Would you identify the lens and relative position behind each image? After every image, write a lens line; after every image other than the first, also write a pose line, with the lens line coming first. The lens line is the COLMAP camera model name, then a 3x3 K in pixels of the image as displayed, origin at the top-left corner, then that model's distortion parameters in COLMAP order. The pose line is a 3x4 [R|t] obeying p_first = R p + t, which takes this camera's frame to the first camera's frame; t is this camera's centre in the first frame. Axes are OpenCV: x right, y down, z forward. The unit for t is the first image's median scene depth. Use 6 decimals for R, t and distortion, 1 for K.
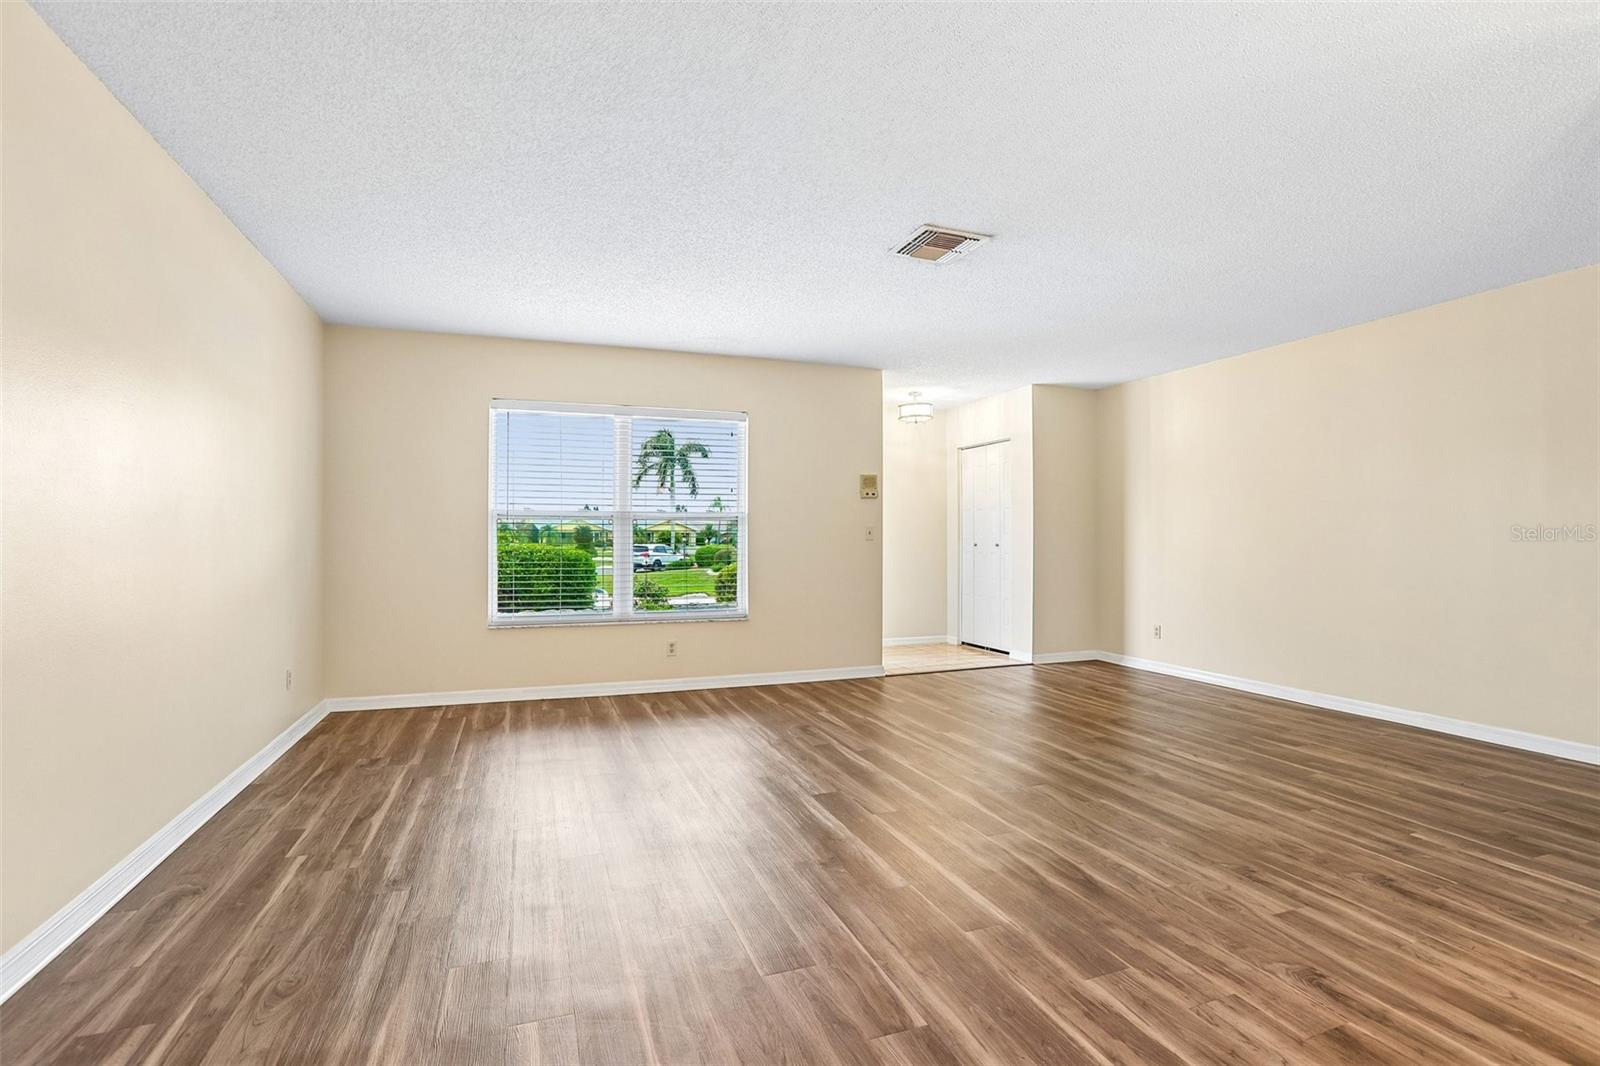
lens RADIAL K [[762.8, 0, 804.7], [0, 762.8, 537.3], [0, 0, 1]] dist [-0.018634, 0.006413]
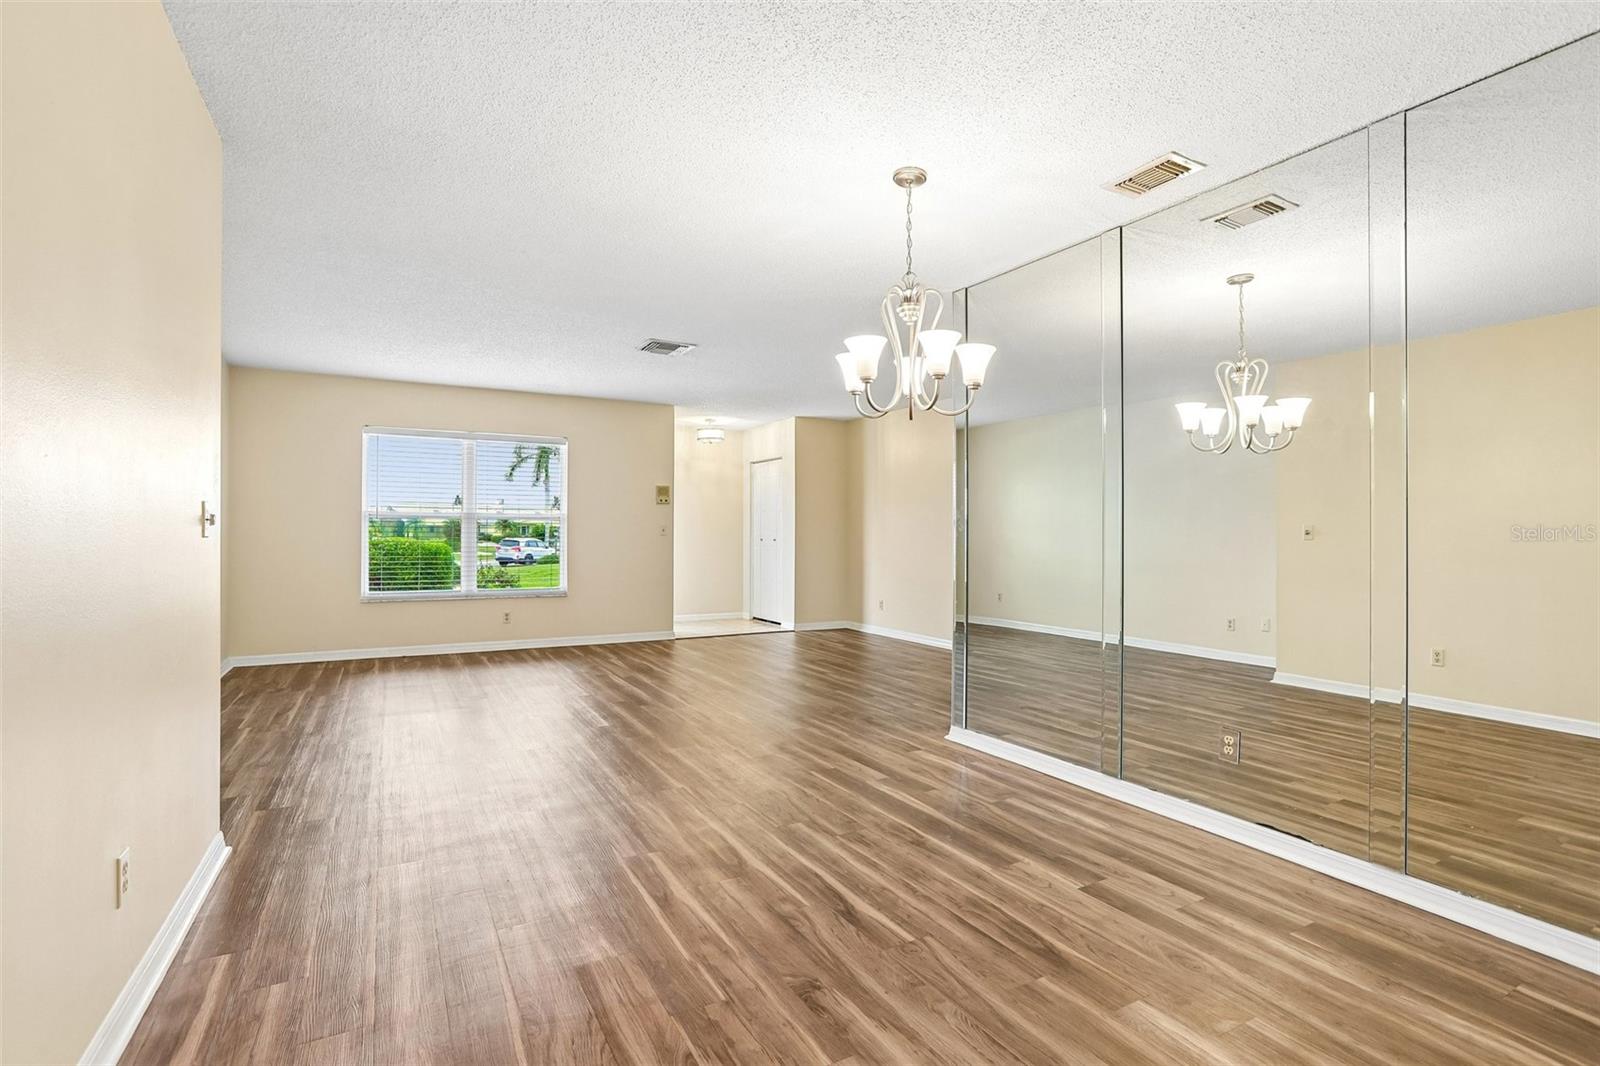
lens RADIAL K [[762.8, 0, 756.2], [0, 762.8, 536.1], [0, 0, 1]] dist [-0.018634, 0.006413]
pose [[0.995267, 0.004733, 0.097061, 0.121750], [-0.005203, 0.999976, 0.004583, -0.002029], [-0.097037, -0.005066, 0.995268, -0.334962]]
